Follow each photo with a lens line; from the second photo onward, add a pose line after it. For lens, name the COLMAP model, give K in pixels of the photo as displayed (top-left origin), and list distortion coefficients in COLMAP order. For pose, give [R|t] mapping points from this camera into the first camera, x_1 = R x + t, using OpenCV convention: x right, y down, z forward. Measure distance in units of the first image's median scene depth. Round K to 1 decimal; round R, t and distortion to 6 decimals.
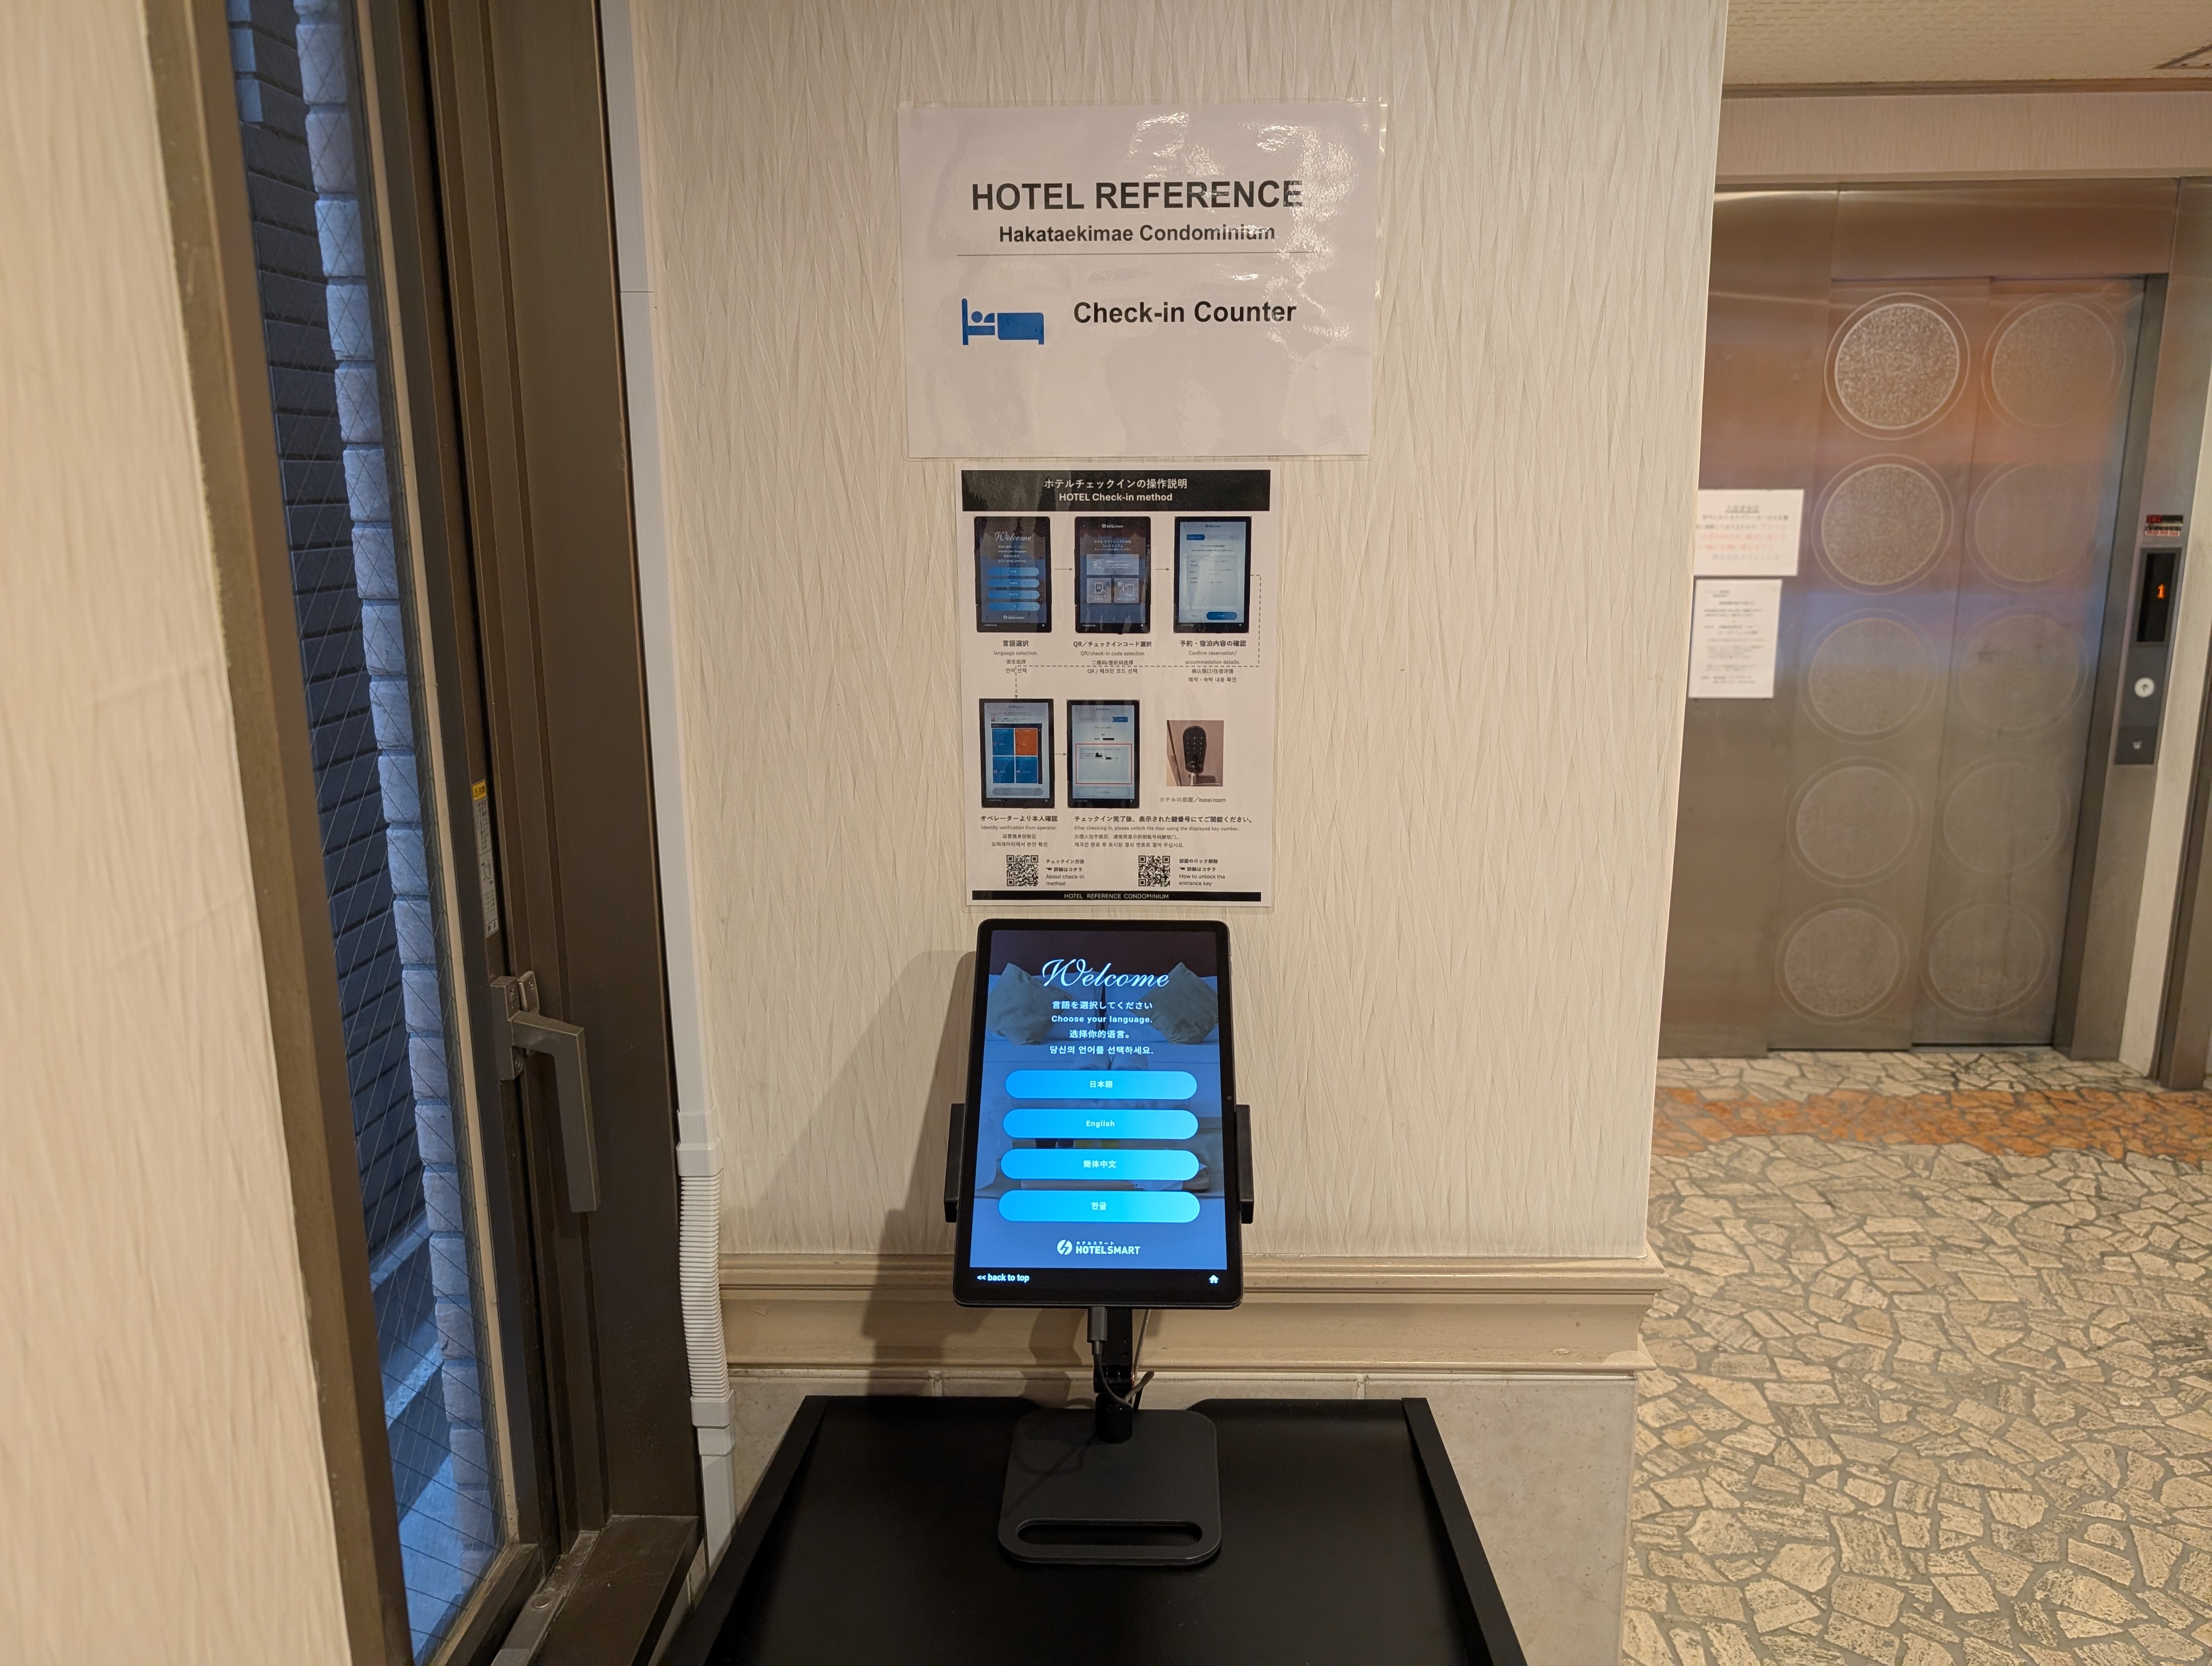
lens RADIAL K [[1507.7, 0, 1113.8], [0, 1507.7, 786.3], [0, 0, 1]] dist [0.027837, -0.026002]
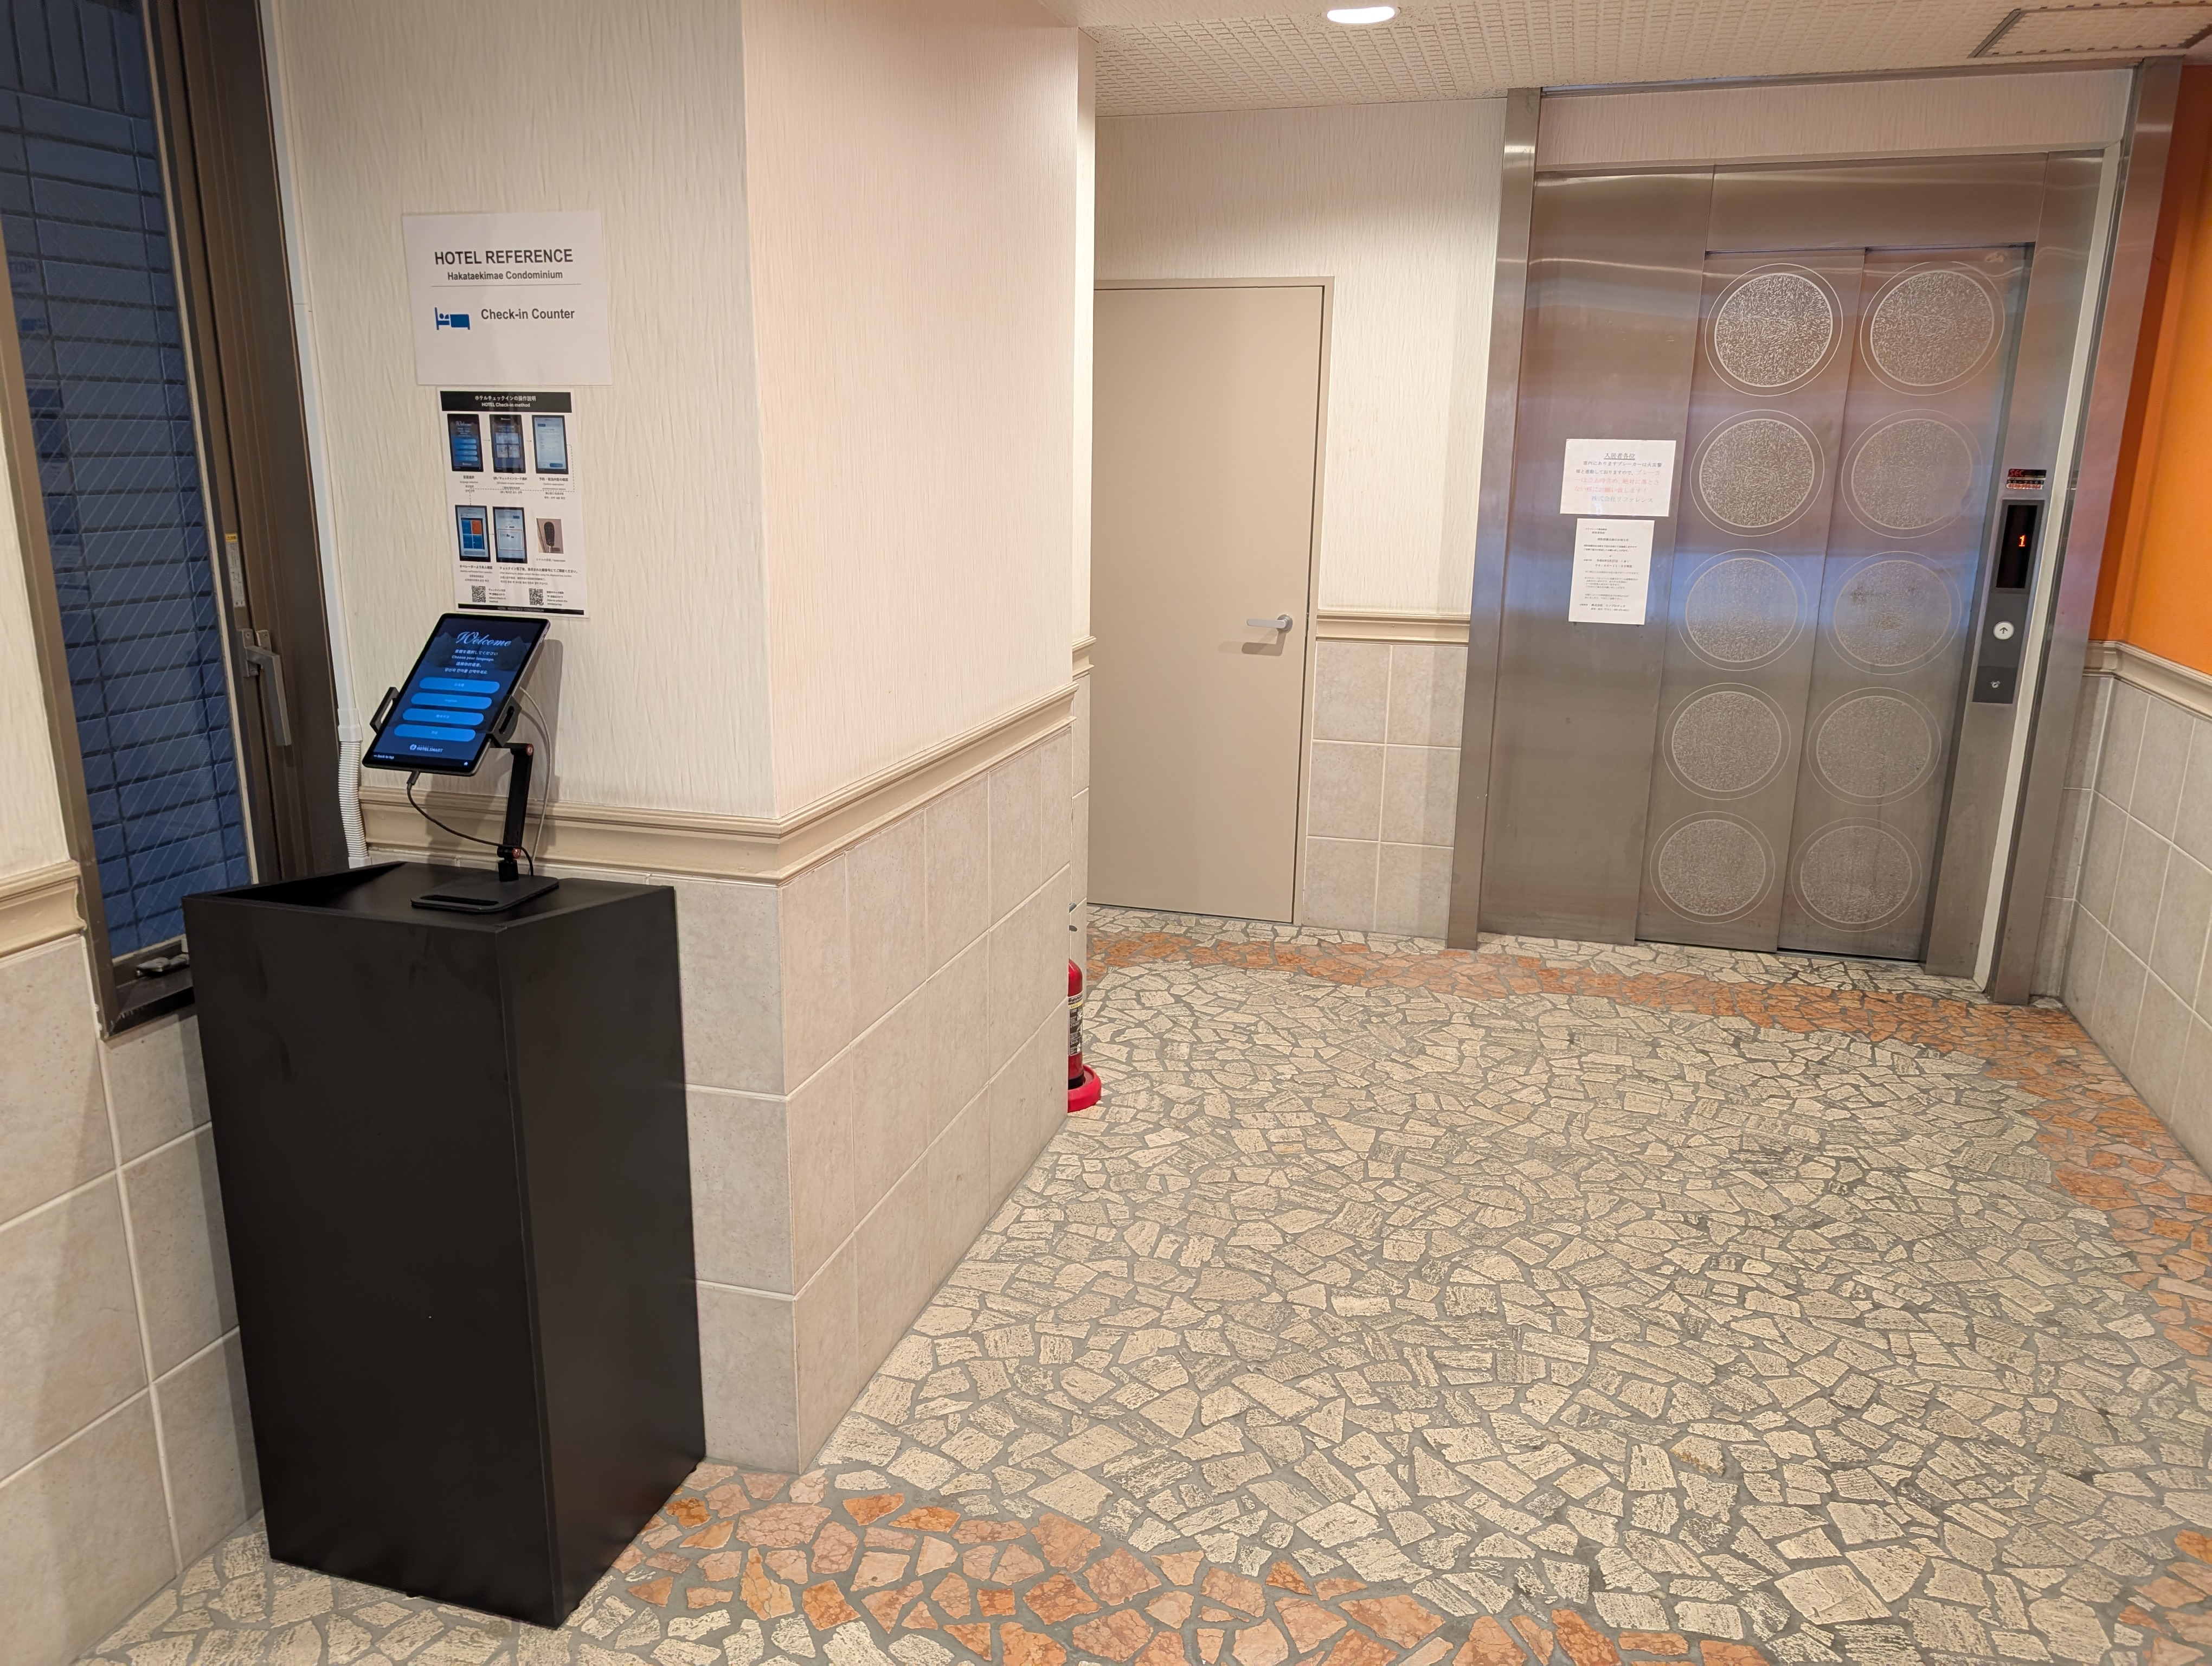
lens RADIAL K [[1507.7, 0, 1113.8], [0, 1507.7, 786.3], [0, 0, 1]] dist [0.027837, -0.026002]
pose [[0.967719, 0.072317, -0.241433, 0.405474], [-0.065898, 0.997227, 0.034566, 0.059825], [0.243263, -0.017540, 0.969802, -0.240588]]
